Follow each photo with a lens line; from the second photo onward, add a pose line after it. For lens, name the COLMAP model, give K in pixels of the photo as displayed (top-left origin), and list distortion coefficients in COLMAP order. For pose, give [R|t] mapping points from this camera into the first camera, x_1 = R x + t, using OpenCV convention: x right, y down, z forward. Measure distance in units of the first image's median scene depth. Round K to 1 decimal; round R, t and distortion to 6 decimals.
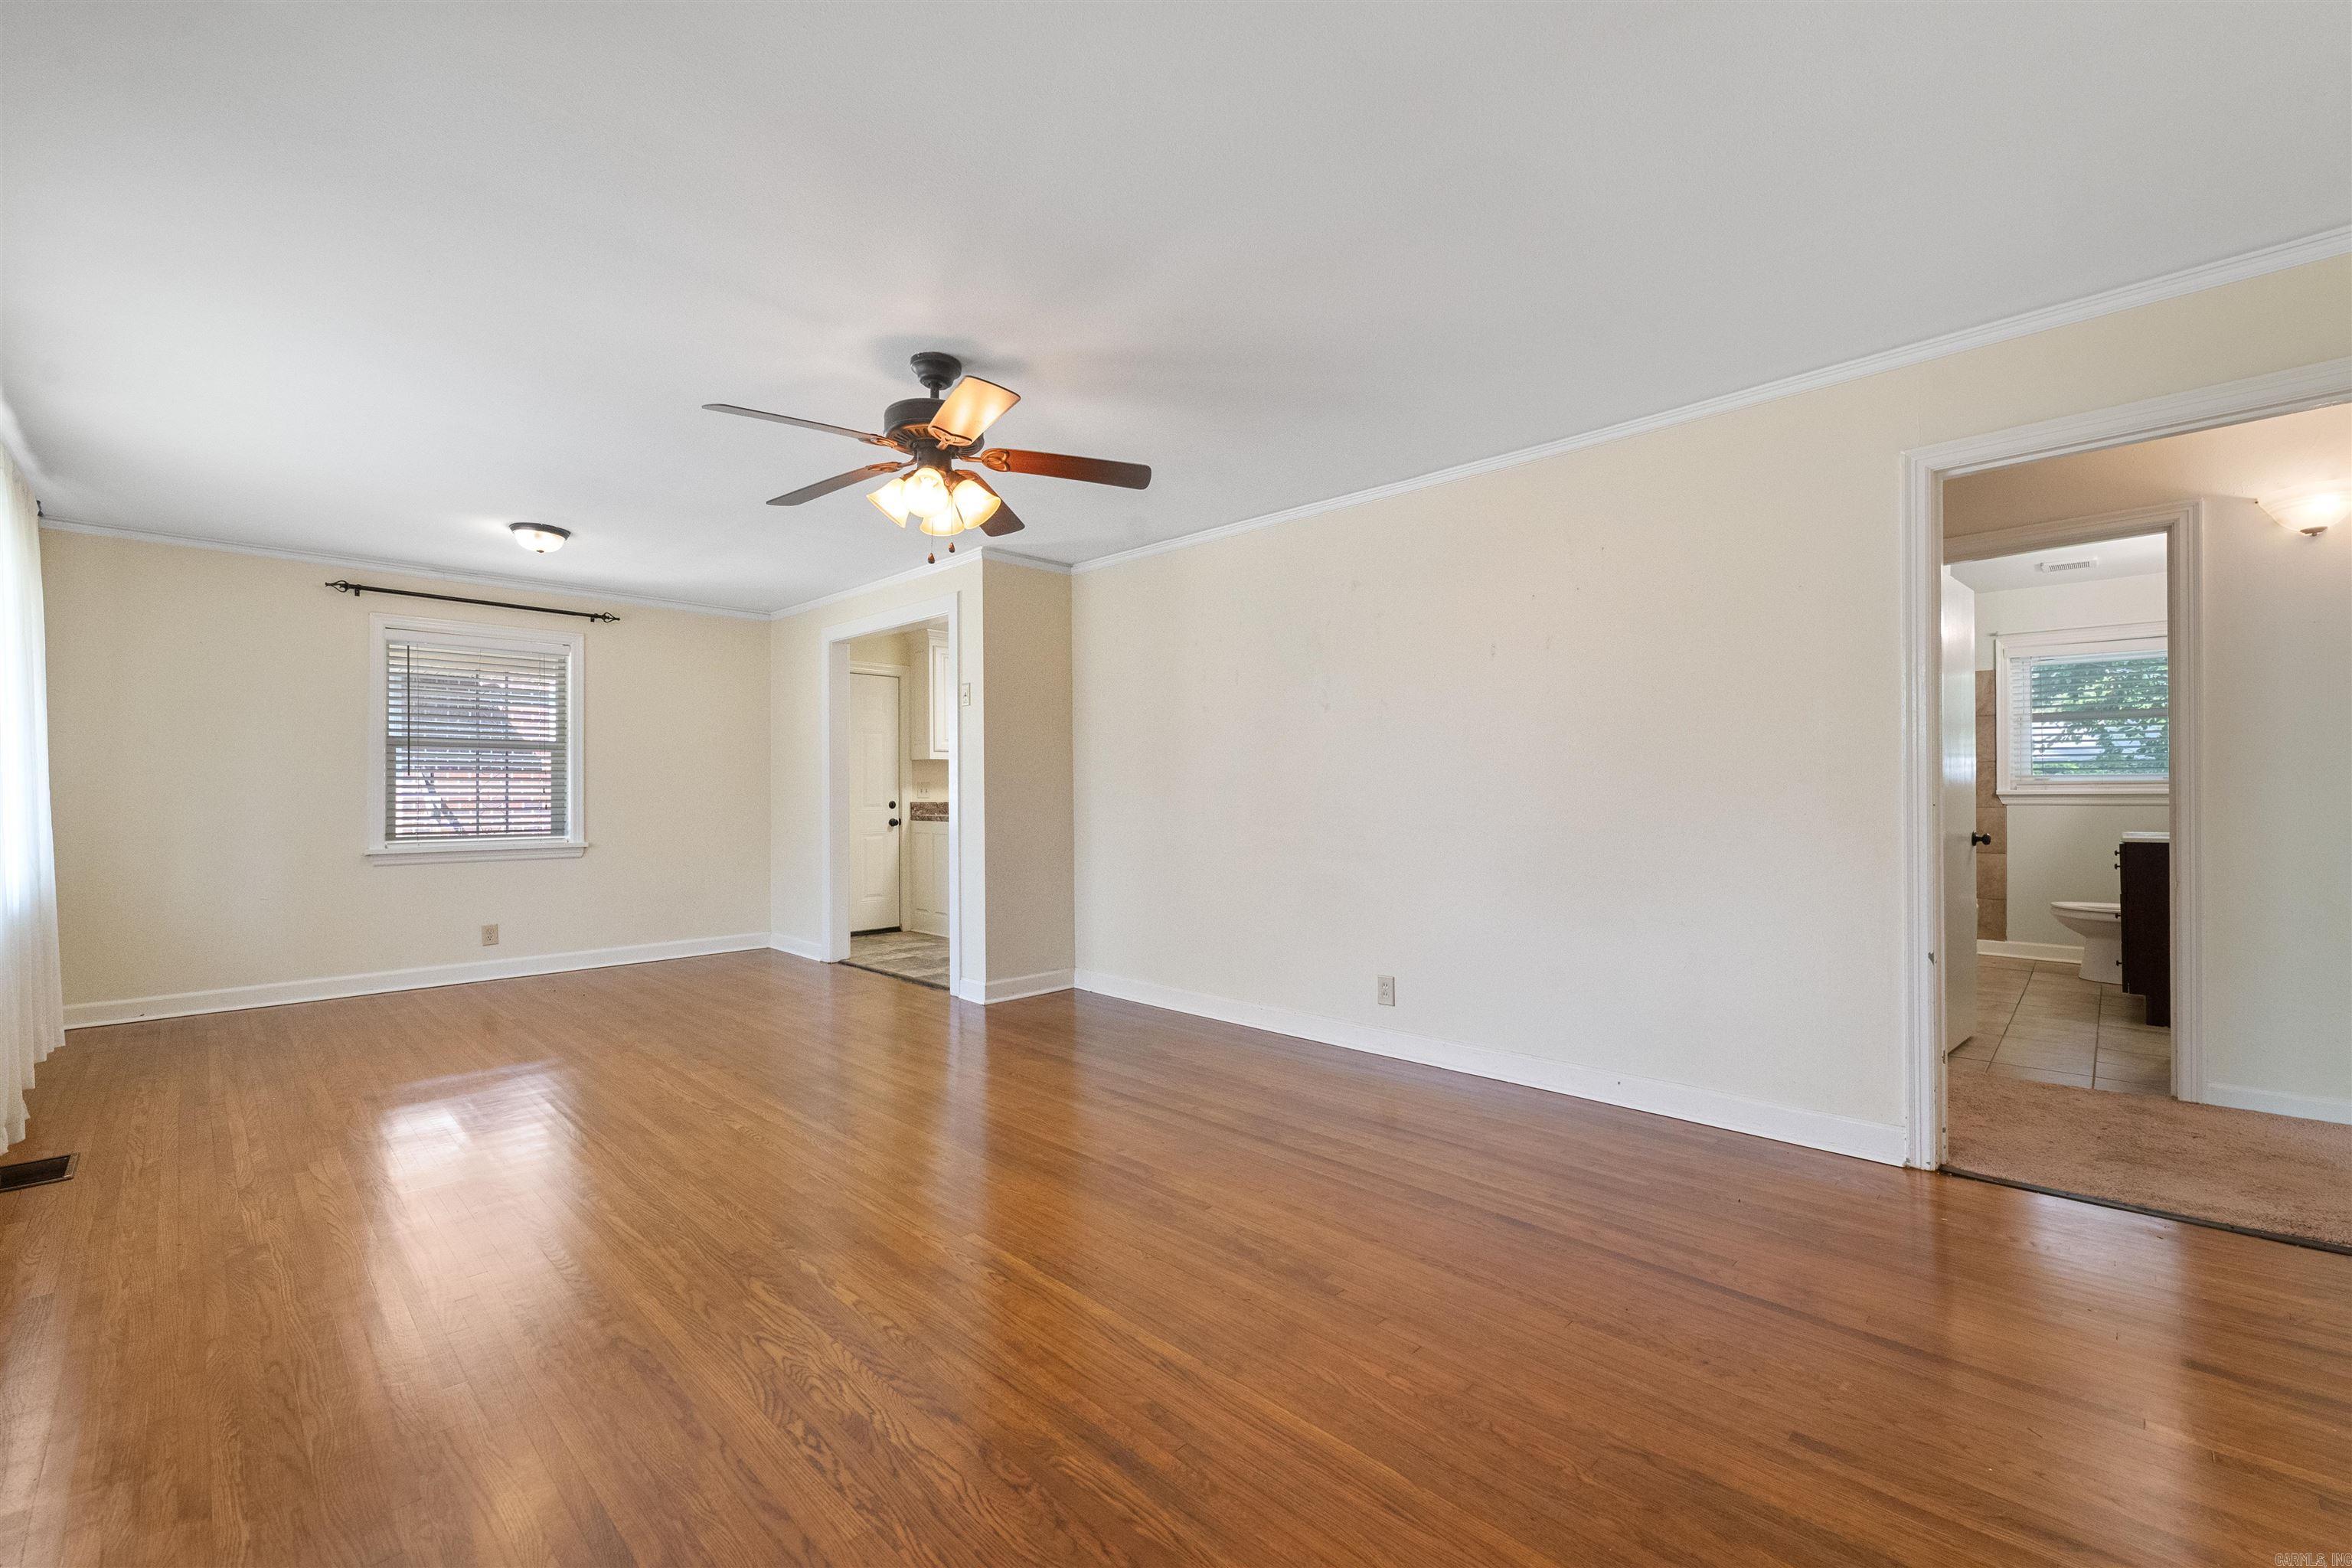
lens RADIAL K [[962.4, 0, 1180.4], [0, 962.4, 796.0], [0, 0, 1]] dist [0.000984, 0.000082]
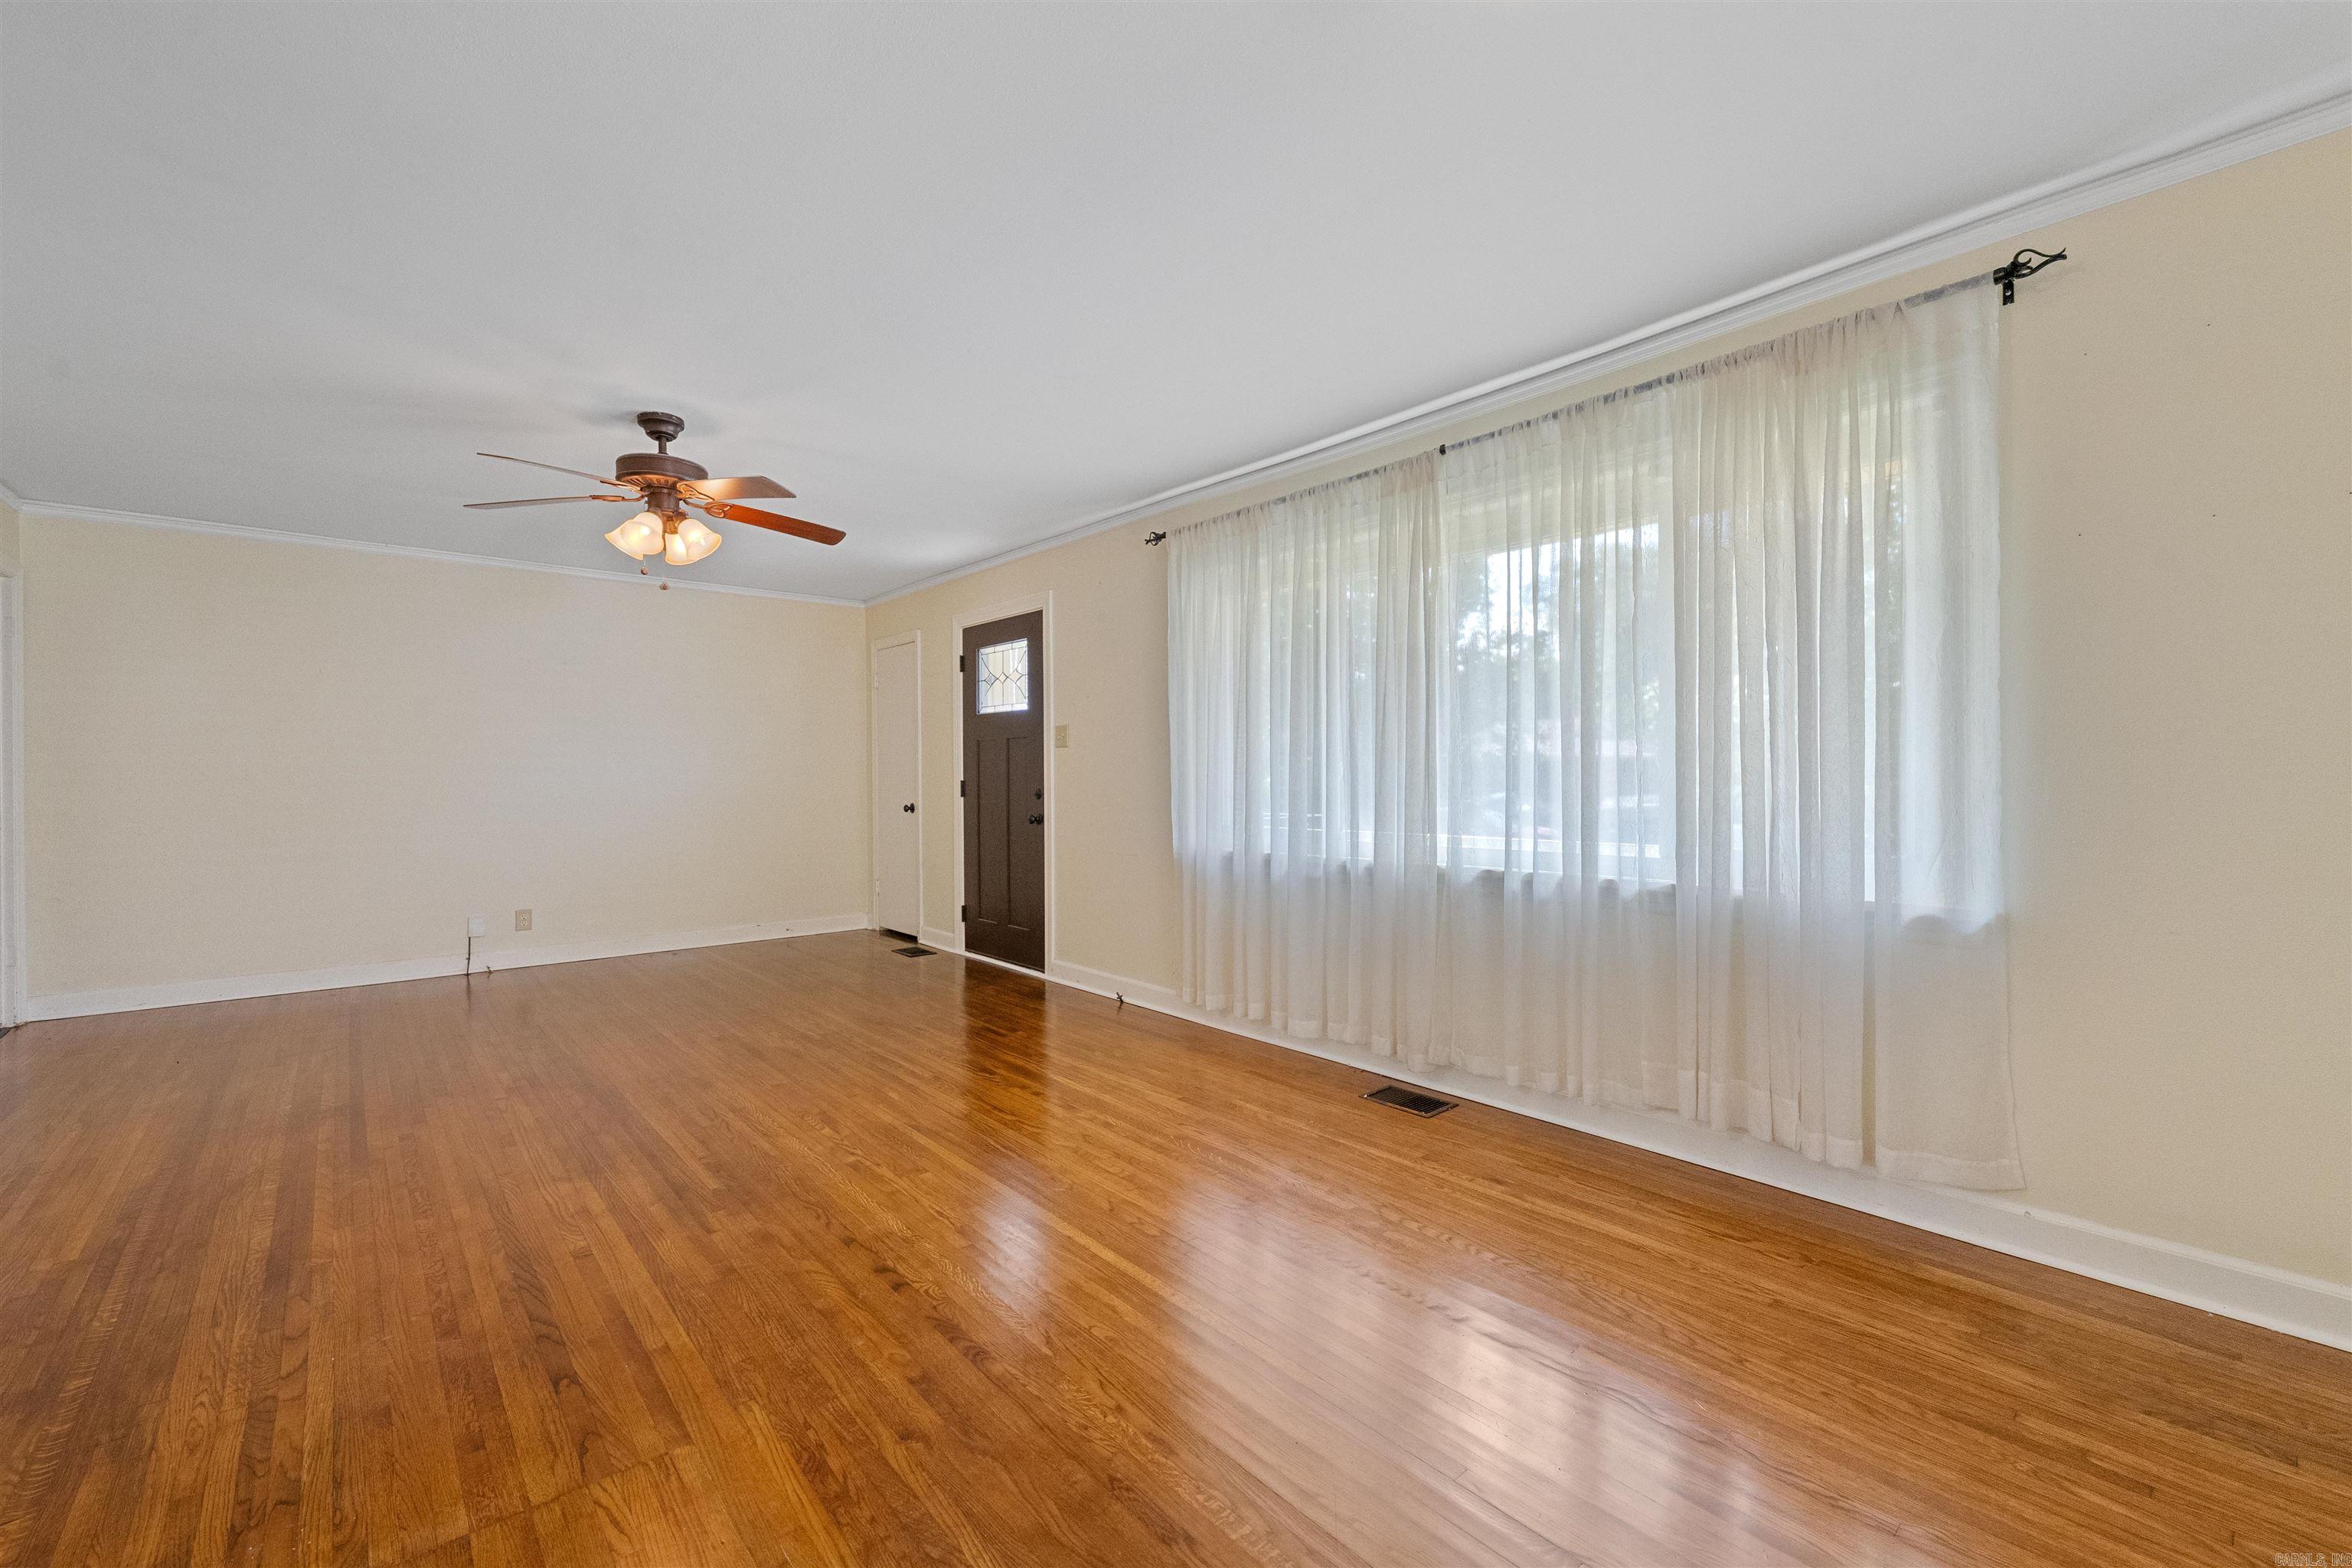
lens RADIAL K [[947.1, 0, 1176.6], [0, 947.1, 779.4], [0, 0, 1]] dist [-0.000006, -0.000429]
pose [[-0.996670, 0.008461, 0.081106, -0.737112], [0.008665, 0.999960, 0.002168, -0.002264], [-0.081084, 0.002864, -0.996703, 1.585996]]
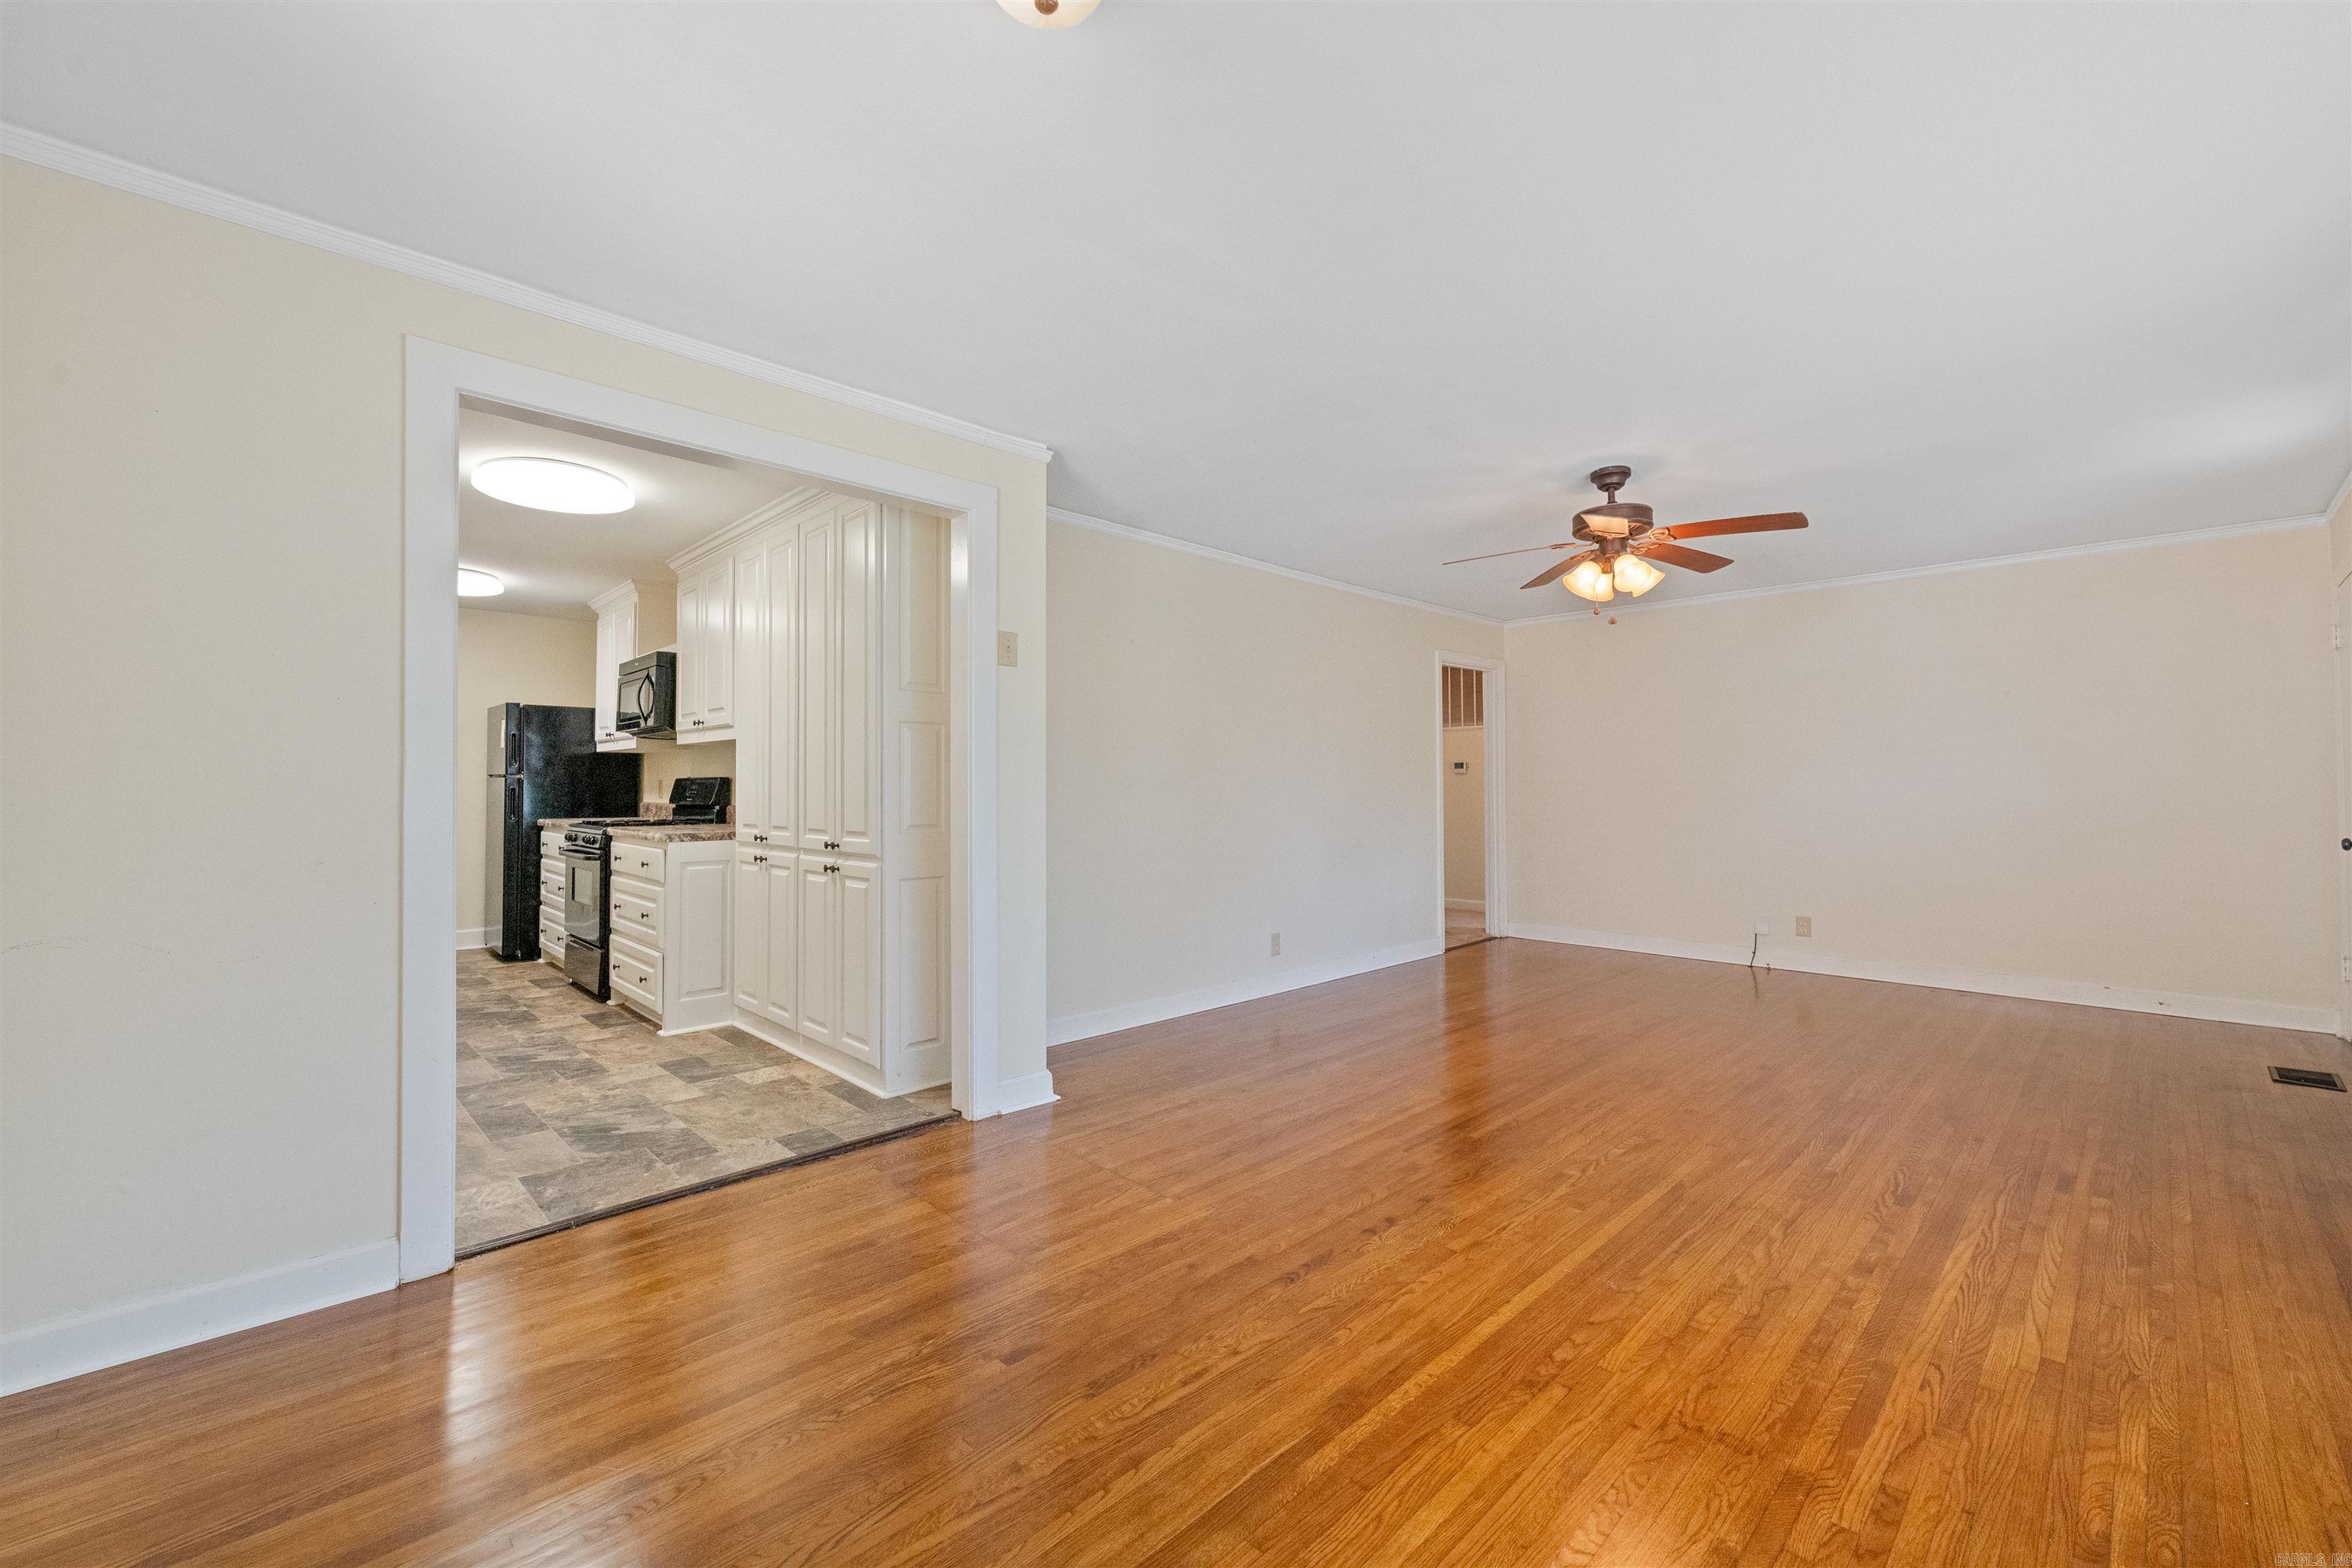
lens RADIAL K [[947.1, 0, 1176.6], [0, 947.1, 779.4], [0, 0, 1]] dist [-0.000006, -0.000429]
pose [[0.022344, 0.014220, 0.999649, -1.174981], [0.001036, 0.999898, -0.014247, -0.008213], [-0.999750, 0.001354, 0.022327, 1.178143]]
